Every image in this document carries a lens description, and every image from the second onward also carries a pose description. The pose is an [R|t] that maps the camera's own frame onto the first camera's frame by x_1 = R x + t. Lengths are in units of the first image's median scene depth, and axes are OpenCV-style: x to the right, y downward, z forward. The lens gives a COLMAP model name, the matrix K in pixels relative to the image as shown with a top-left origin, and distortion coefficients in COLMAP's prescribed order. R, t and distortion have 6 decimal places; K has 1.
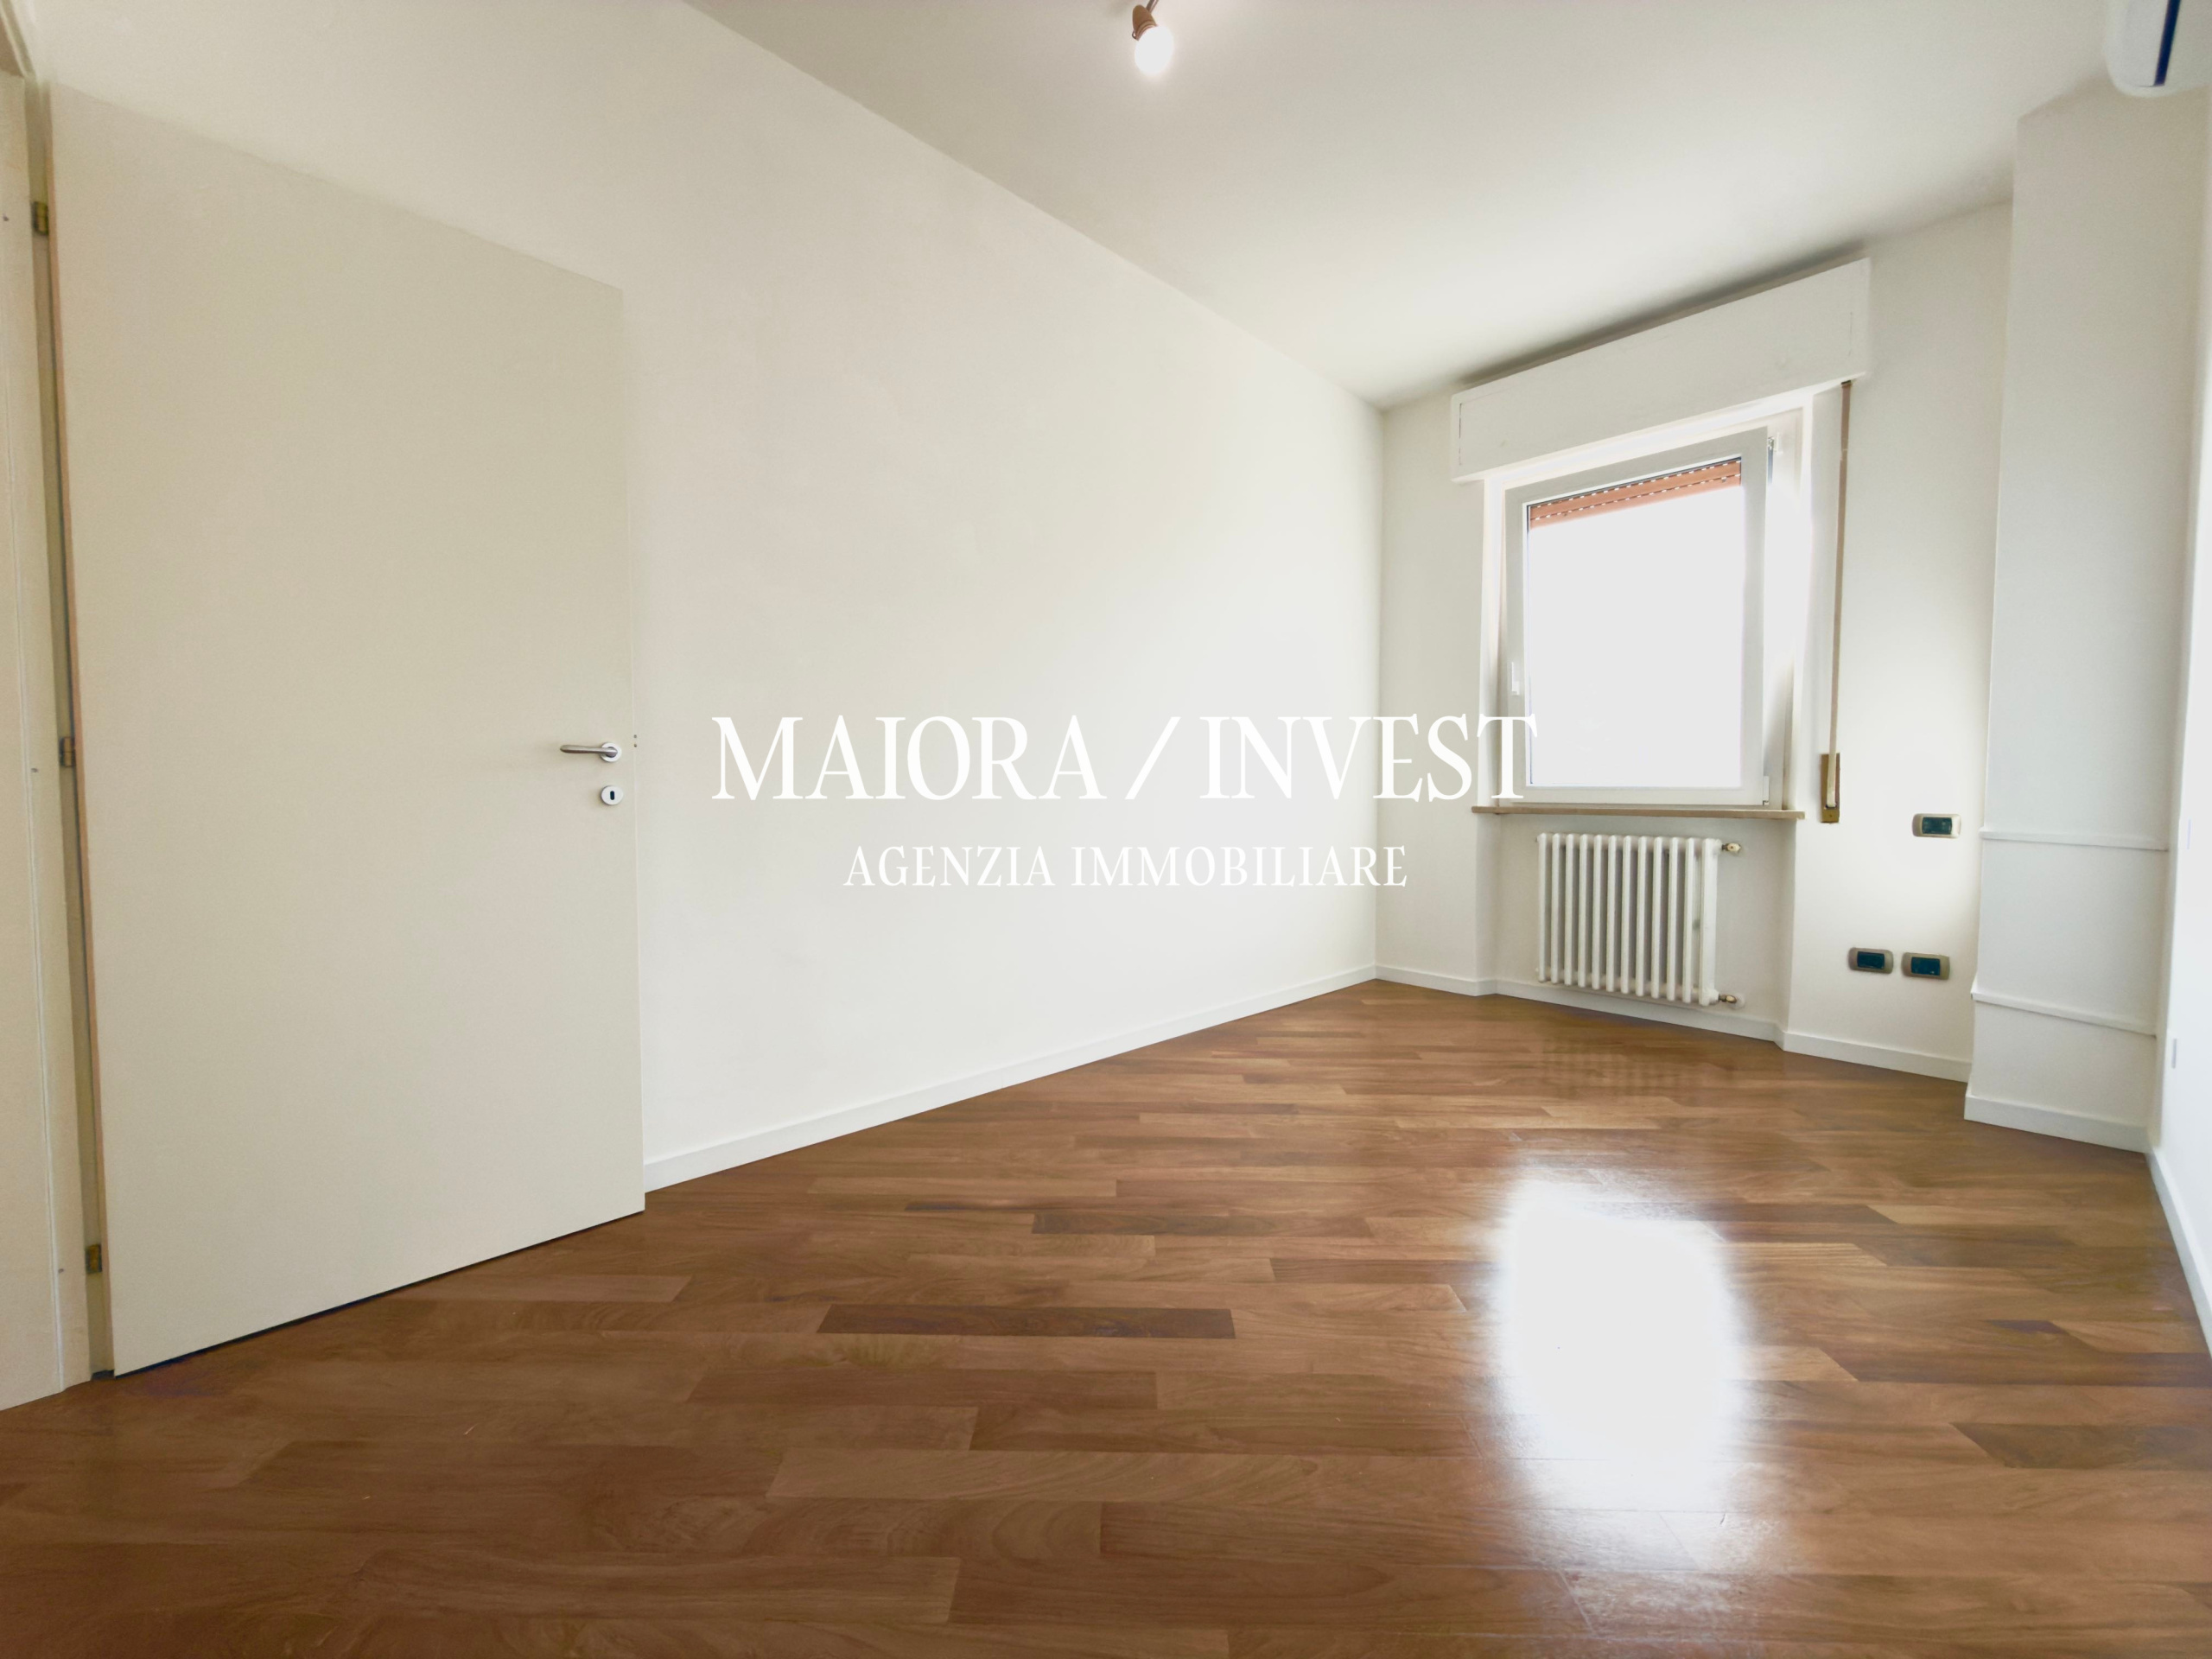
lens RADIAL K [[876.1, 0, 1106.0], [0, 876.1, 829.5], [0, 0, 1]] dist [0.001596, 0.000066]
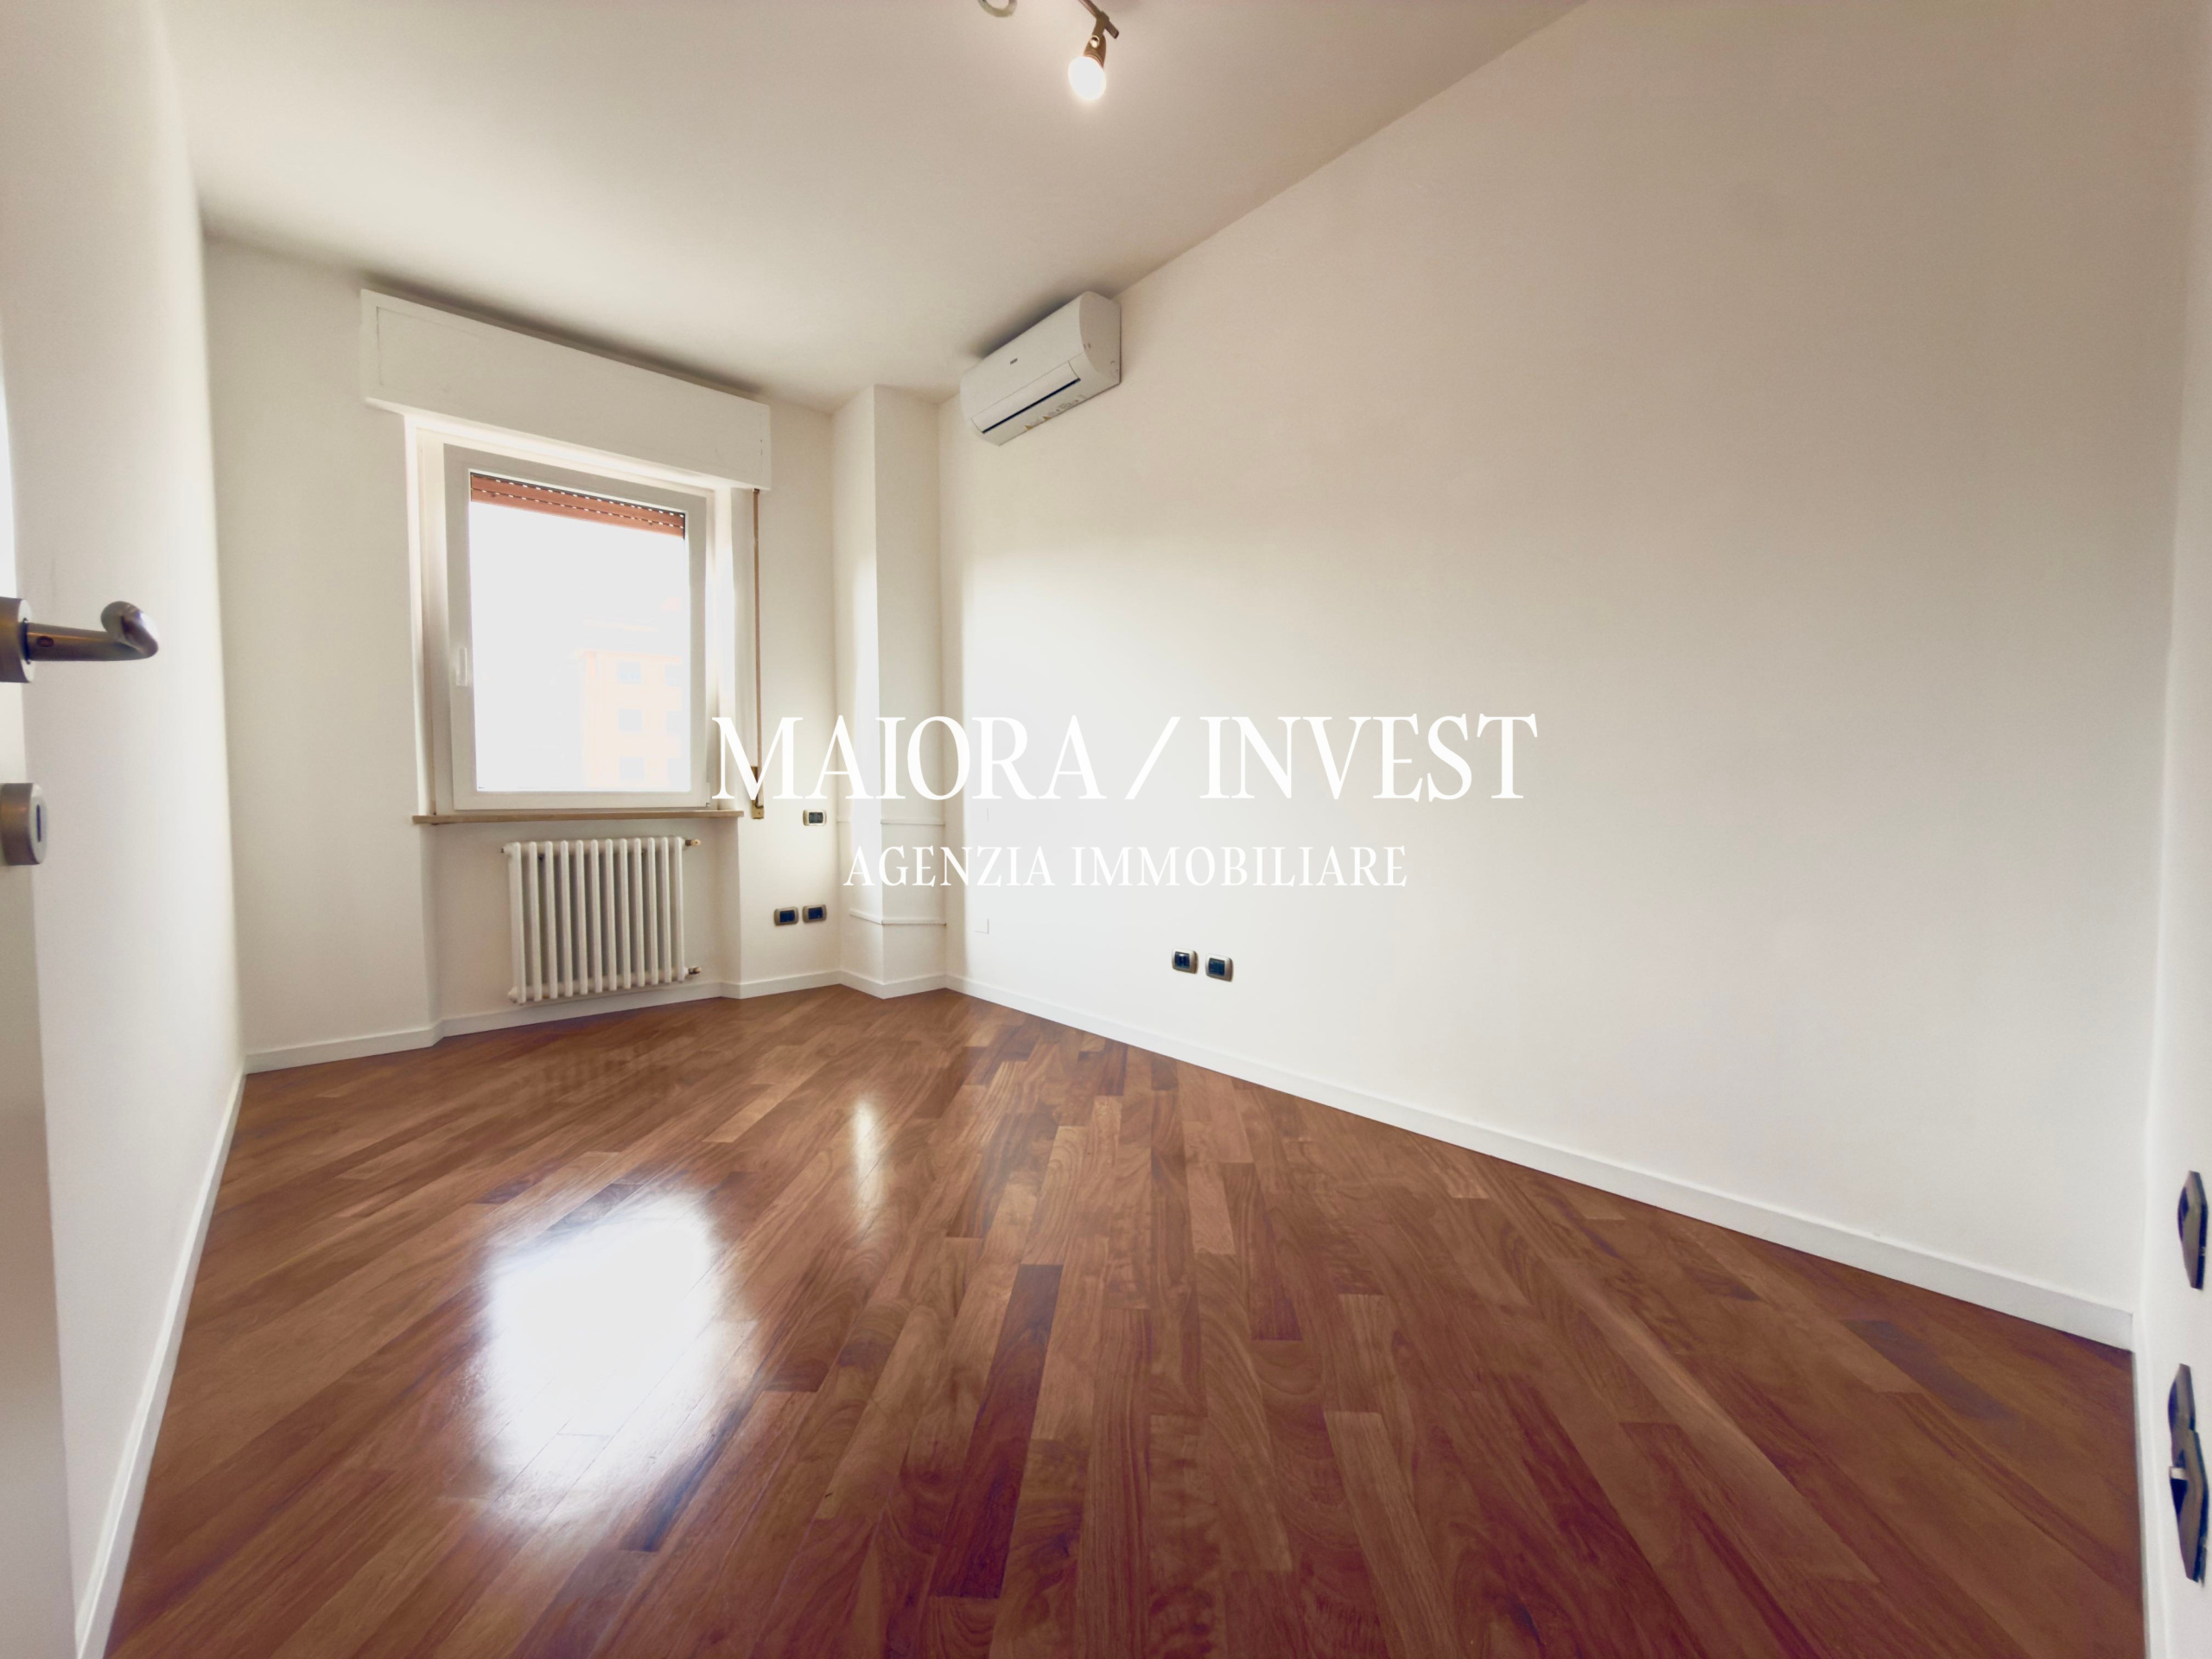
lens RADIAL K [[876.1, 0, 1106.0], [0, 876.1, 829.5], [0, 0, 1]] dist [0.001596, 0.000066]
pose [[0.039554, -0.044735, 0.998216, -0.446683], [0.050105, 0.997829, 0.042733, -0.020202], [-0.997960, 0.048326, 0.041709, 0.393069]]
